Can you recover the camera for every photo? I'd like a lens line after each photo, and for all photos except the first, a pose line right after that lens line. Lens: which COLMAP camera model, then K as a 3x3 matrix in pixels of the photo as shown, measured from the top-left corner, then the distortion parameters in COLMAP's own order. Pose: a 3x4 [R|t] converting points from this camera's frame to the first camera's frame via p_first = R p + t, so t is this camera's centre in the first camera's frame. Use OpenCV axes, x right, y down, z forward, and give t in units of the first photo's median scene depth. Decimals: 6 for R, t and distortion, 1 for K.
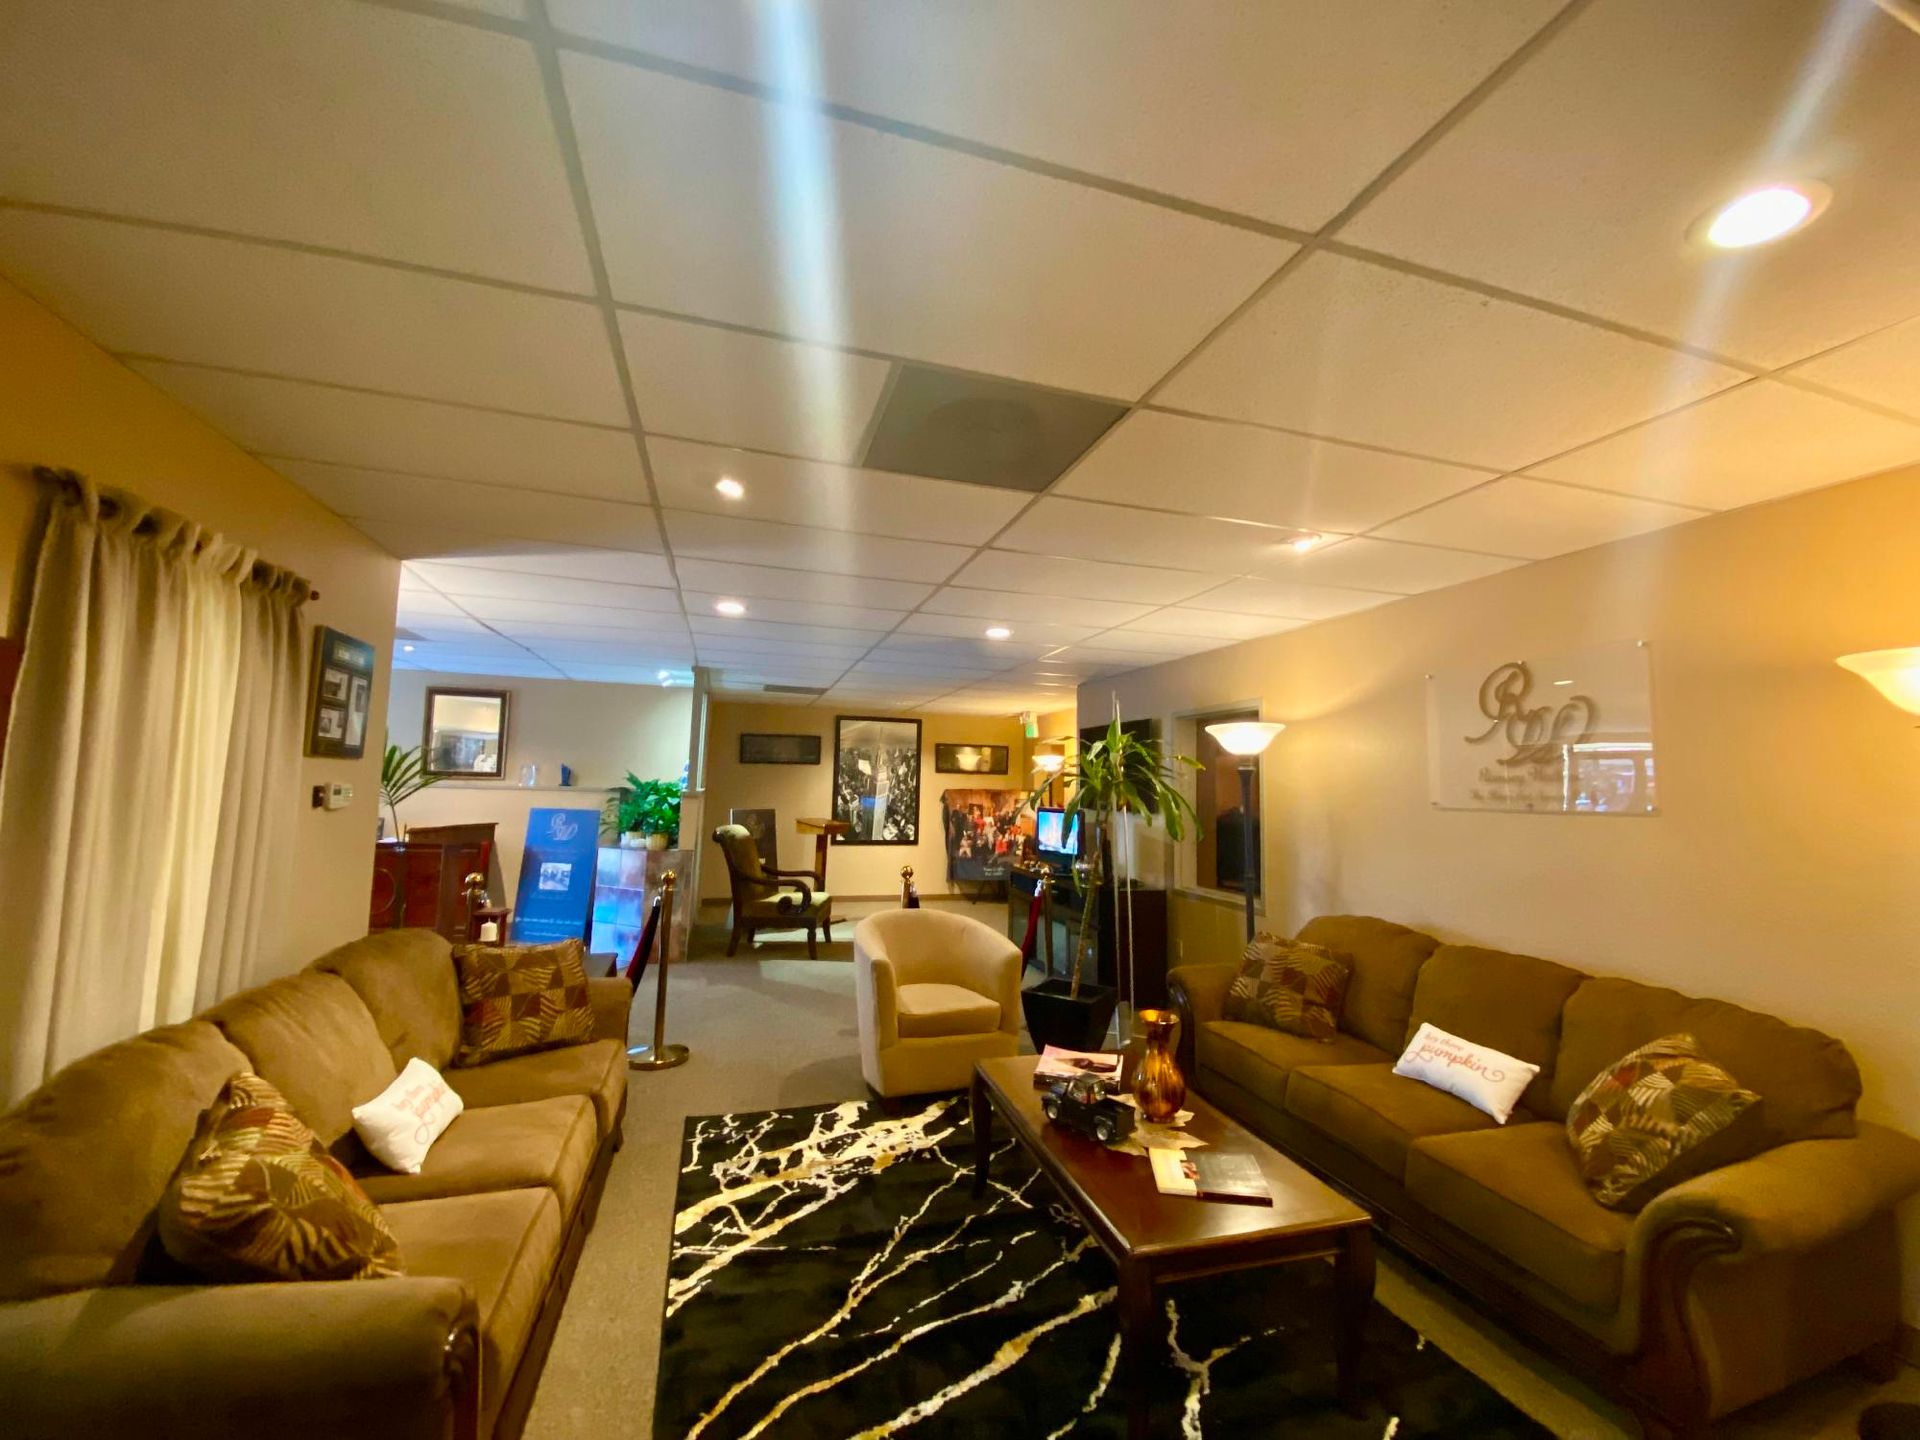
lens RADIAL K [[781.2, 0, 960.0], [0, 781.2, 720.0], [0, 0, 1]] dist [0.016595, -0.014627]
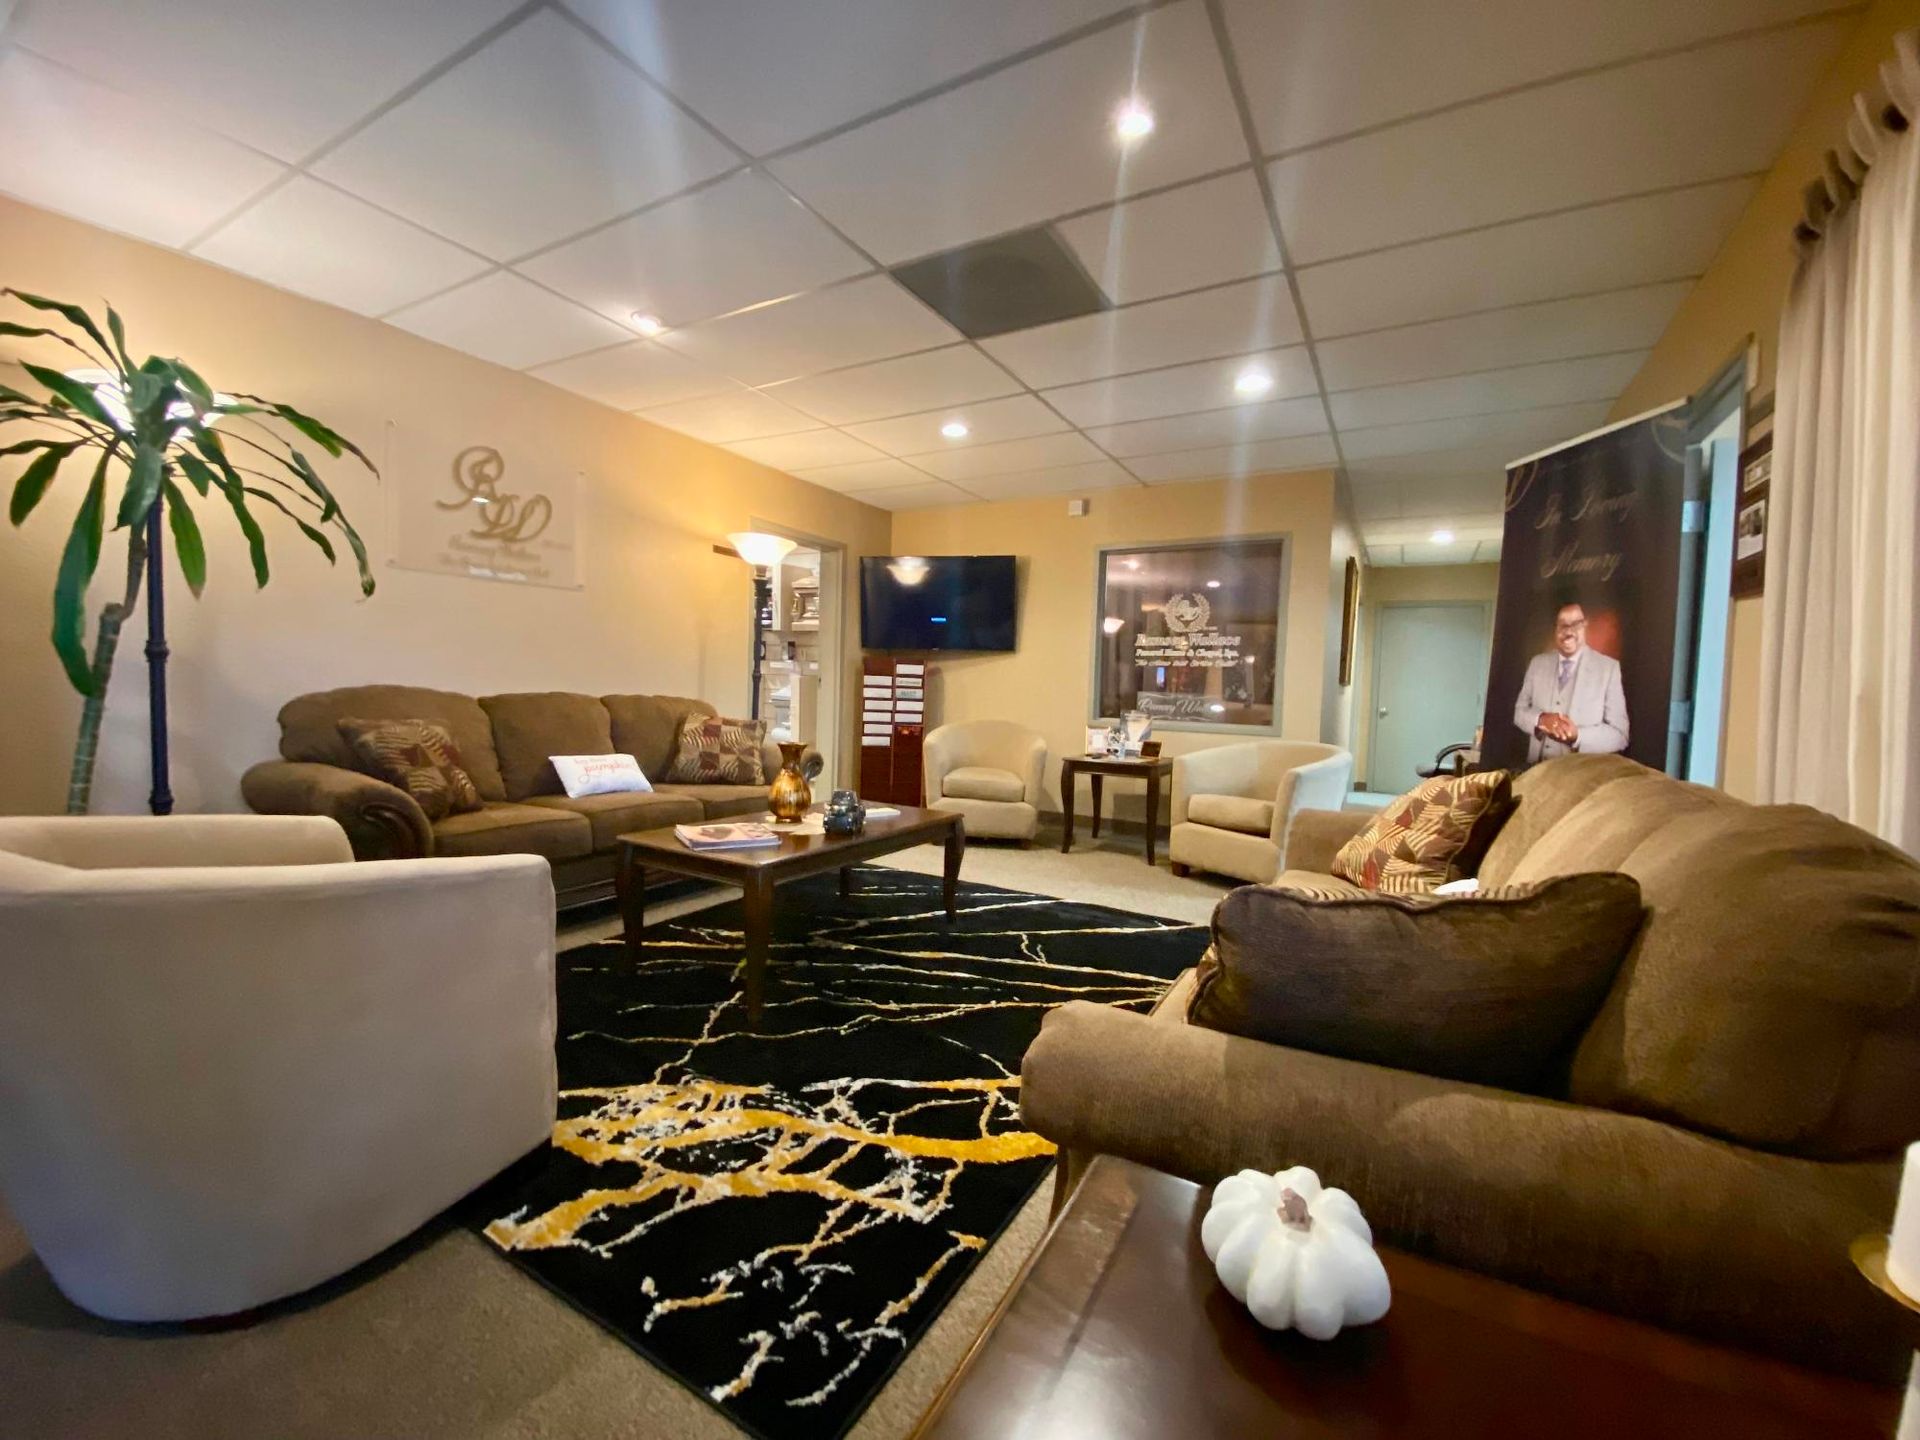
lens RADIAL K [[781.2, 0, 960.0], [0, 781.2, 720.0], [0, 0, 1]] dist [0.016595, -0.014627]
pose [[-0.684044, -0.081789, 0.724841, -0.631636], [-0.107912, 0.994107, 0.010334, 0.239931], [-0.721415, -0.071150, -0.688839, 1.295335]]
